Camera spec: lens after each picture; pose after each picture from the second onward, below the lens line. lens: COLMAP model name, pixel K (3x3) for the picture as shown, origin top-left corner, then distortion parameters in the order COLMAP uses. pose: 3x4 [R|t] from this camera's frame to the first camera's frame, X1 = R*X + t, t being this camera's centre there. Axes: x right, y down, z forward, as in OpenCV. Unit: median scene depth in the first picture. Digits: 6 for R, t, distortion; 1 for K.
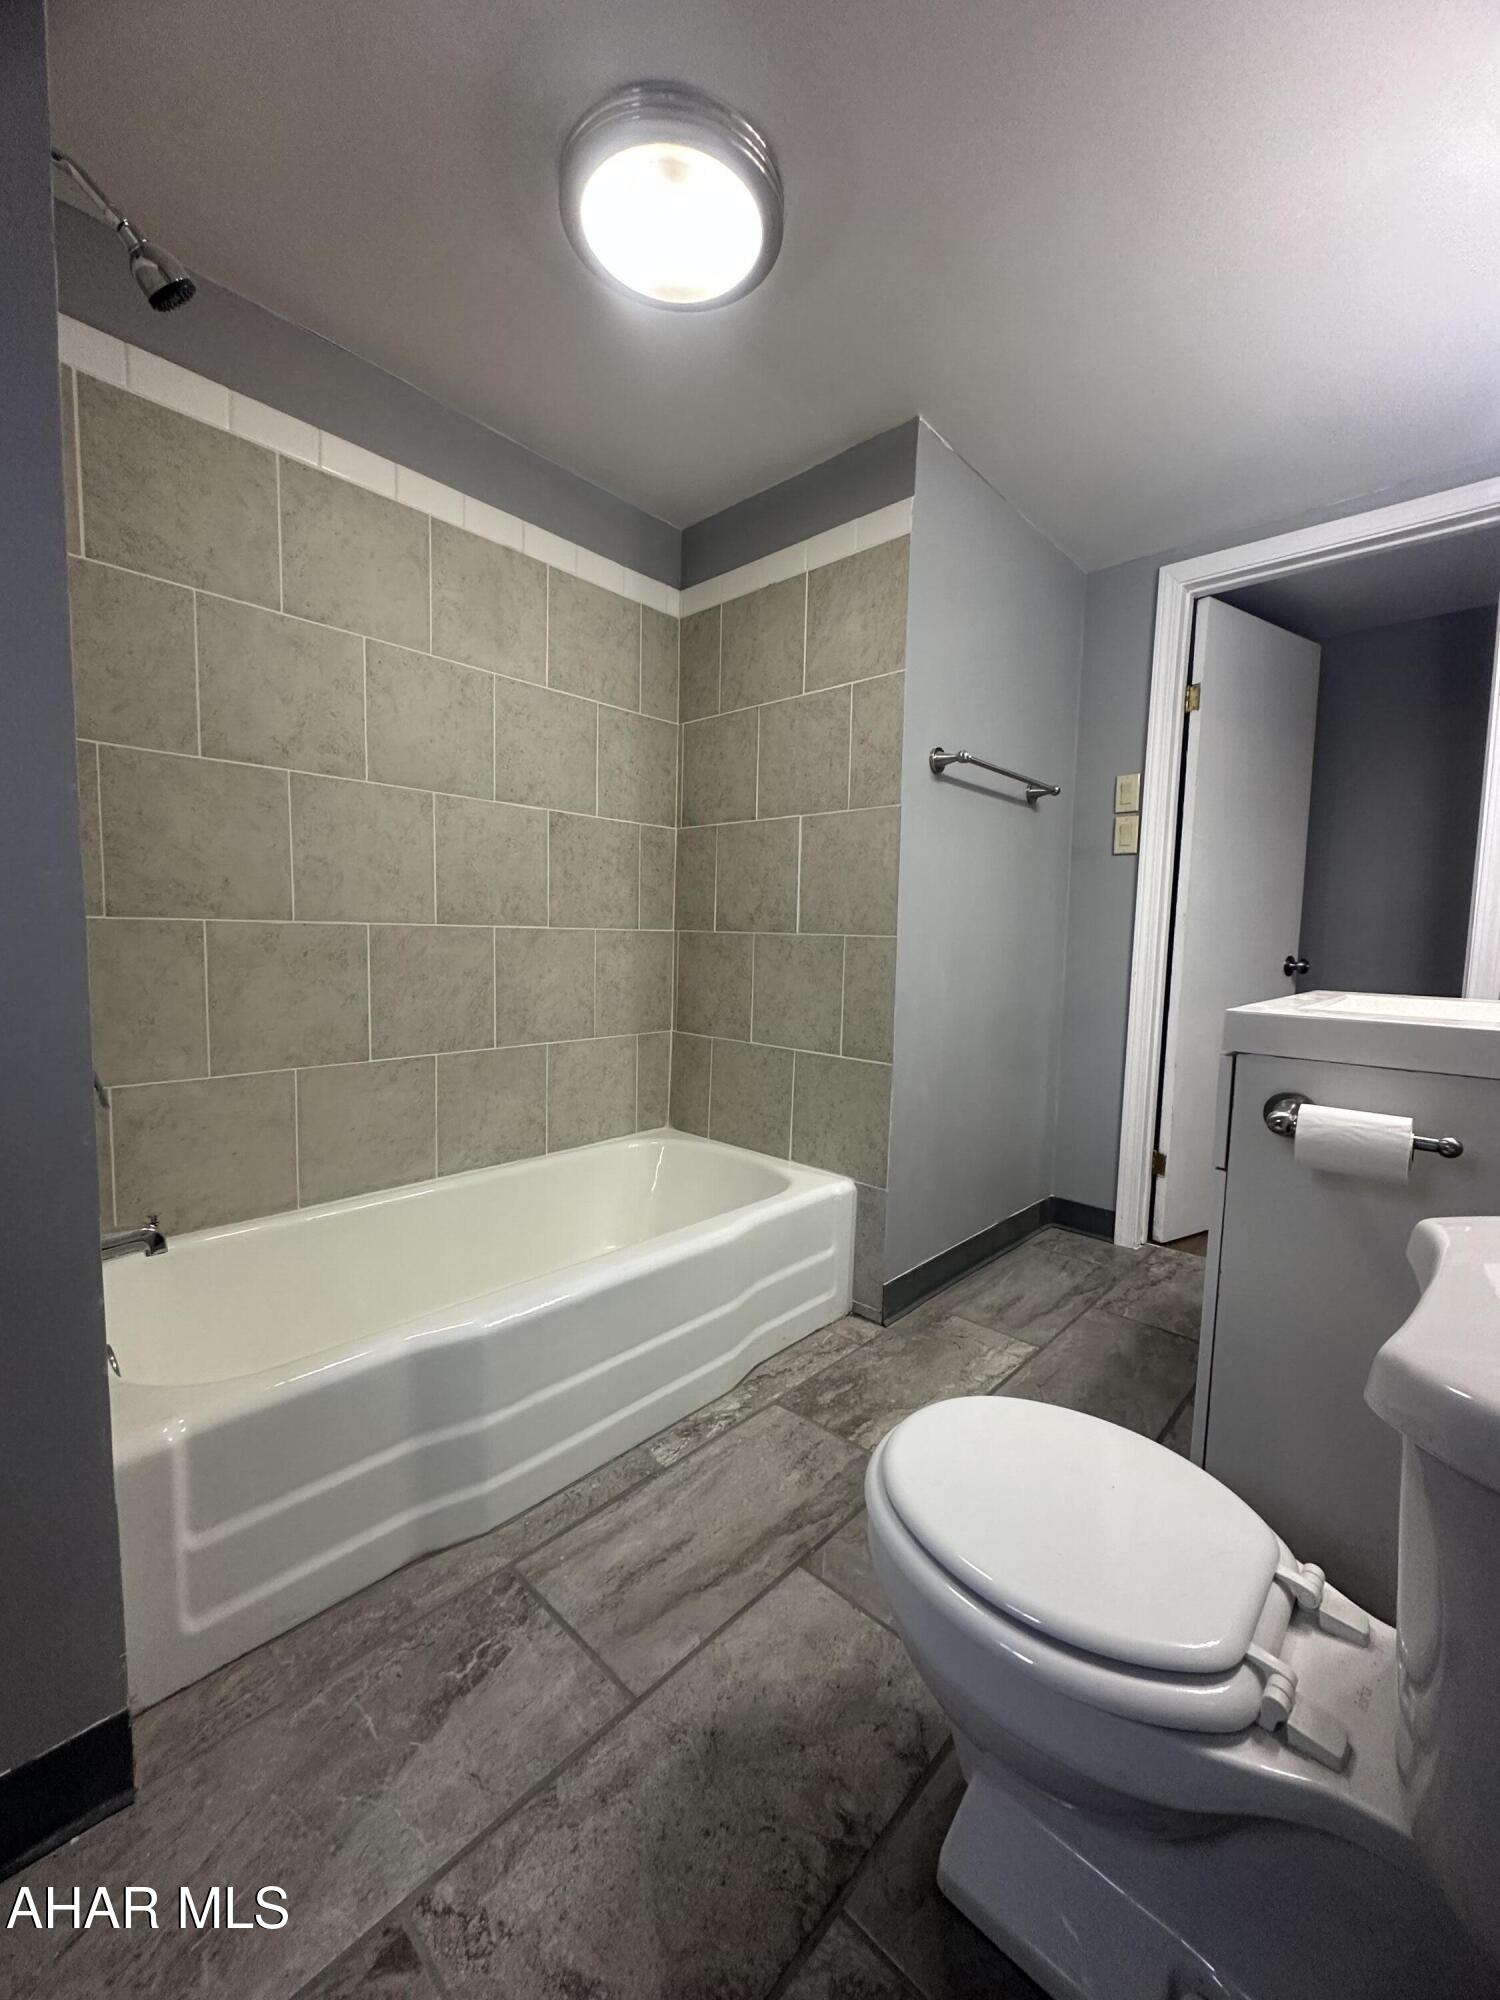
lens RADIAL K [[790.9, 0, 749.8], [0, 790.9, 1000.2], [0, 0, 1]] dist [-0.007226, 0.001026]
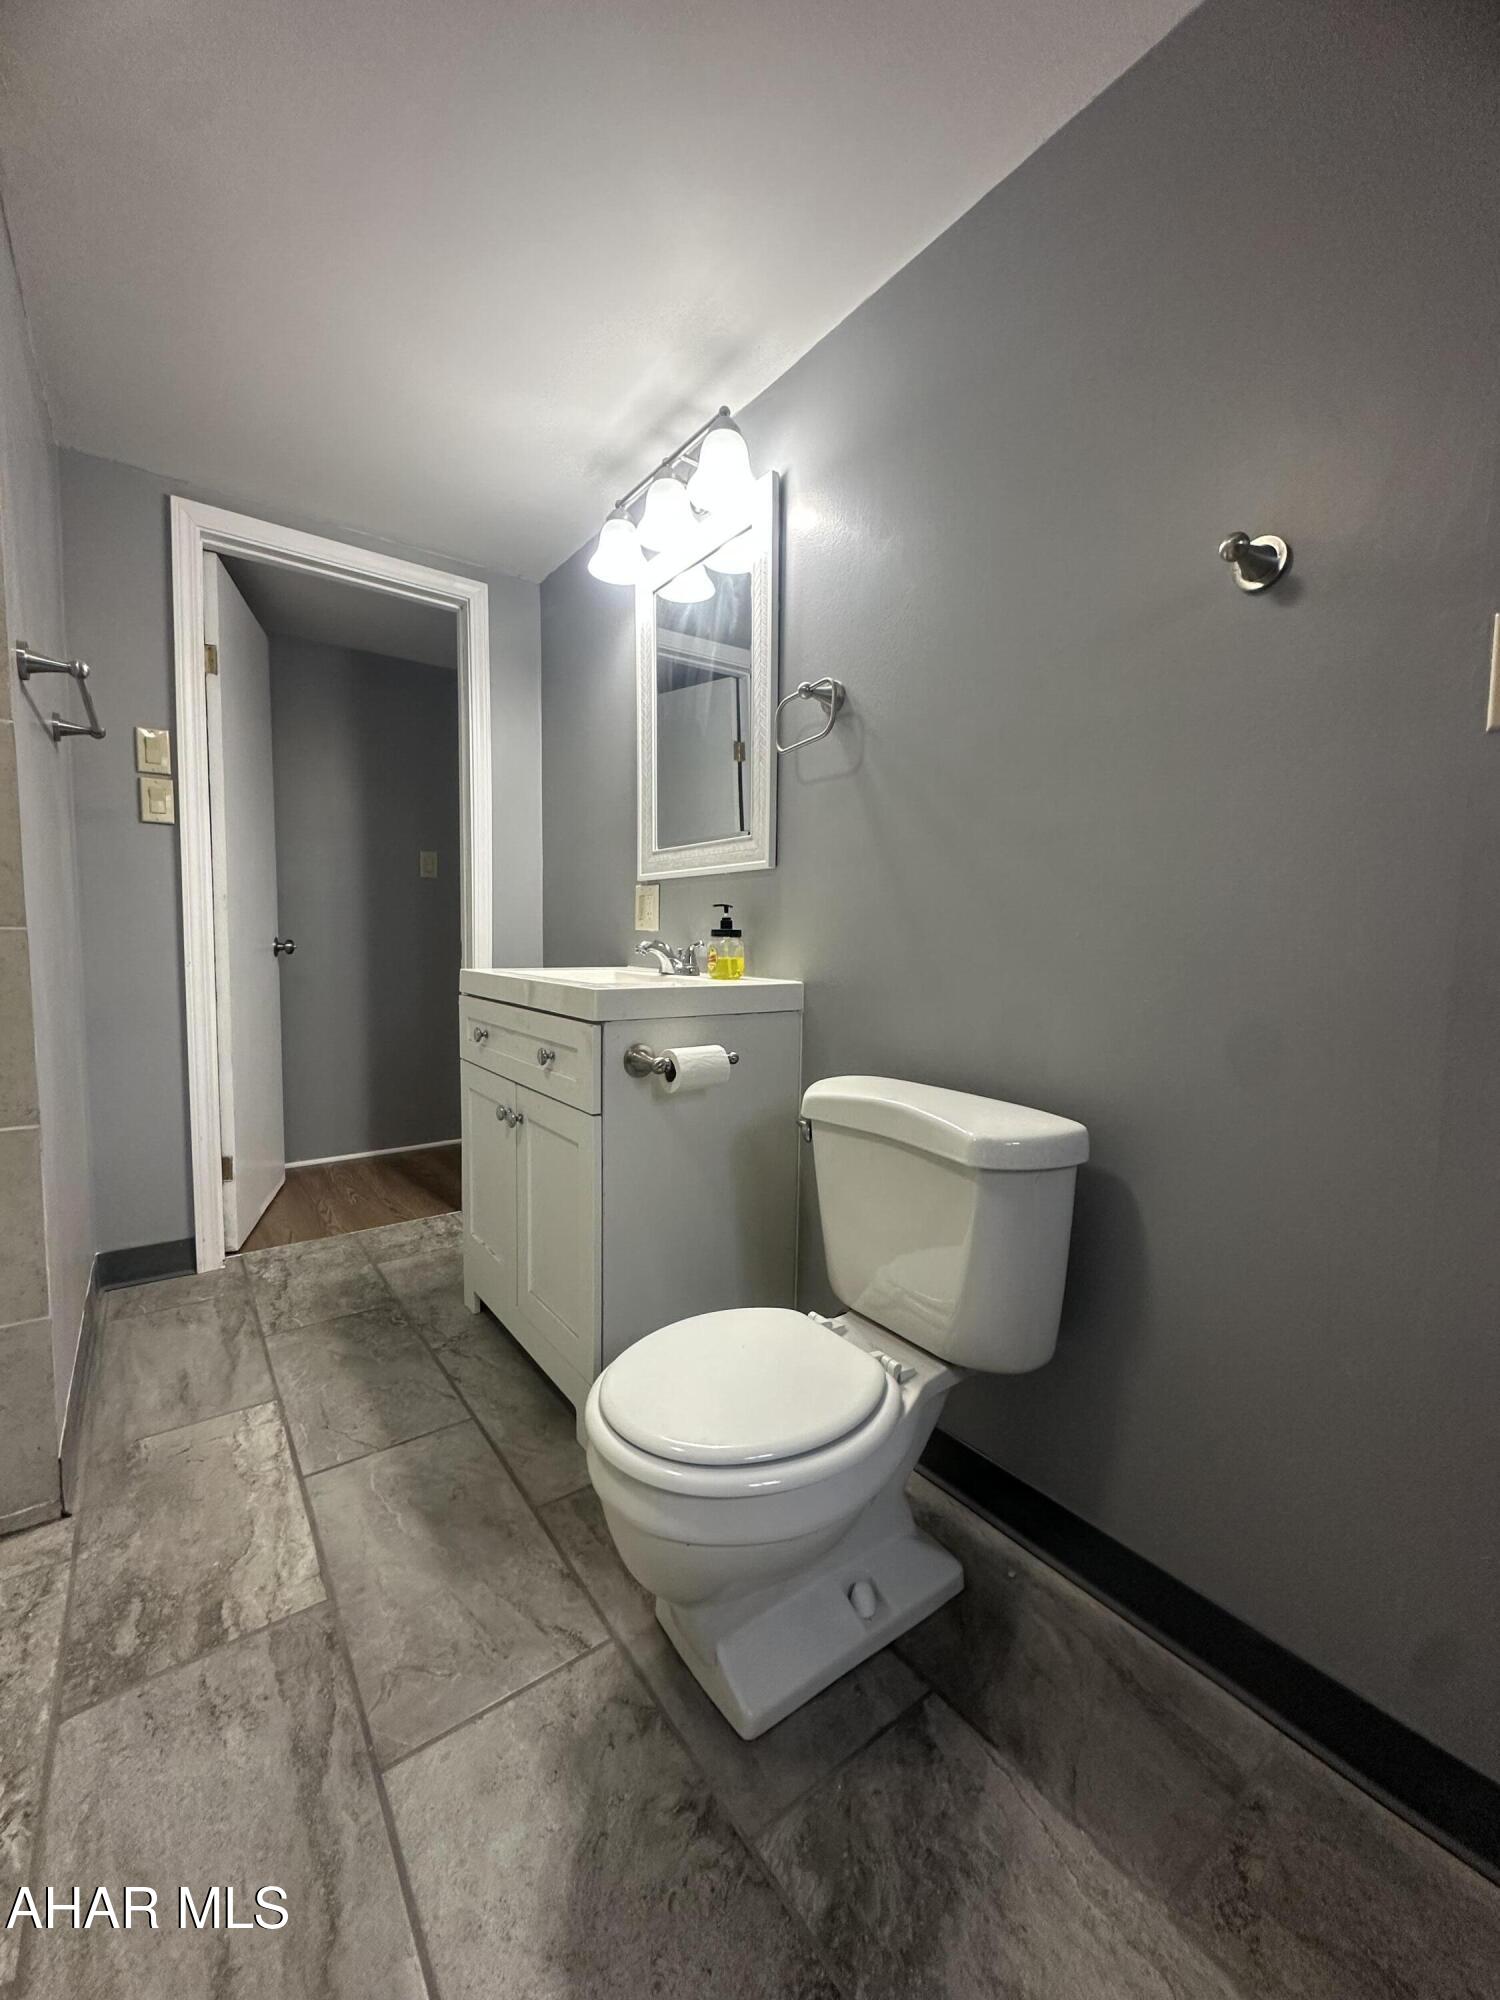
lens RADIAL K [[790.9, 0, 749.3], [0, 790.9, 1000.6], [0, 0, 1]] dist [-0.007226, 0.001026]
pose [[0.172850, -0.103118, 0.979535, -0.412069], [0.067916, 0.993385, 0.092591, -0.048719], [-0.982604, 0.050522, 0.178710, 0.369622]]
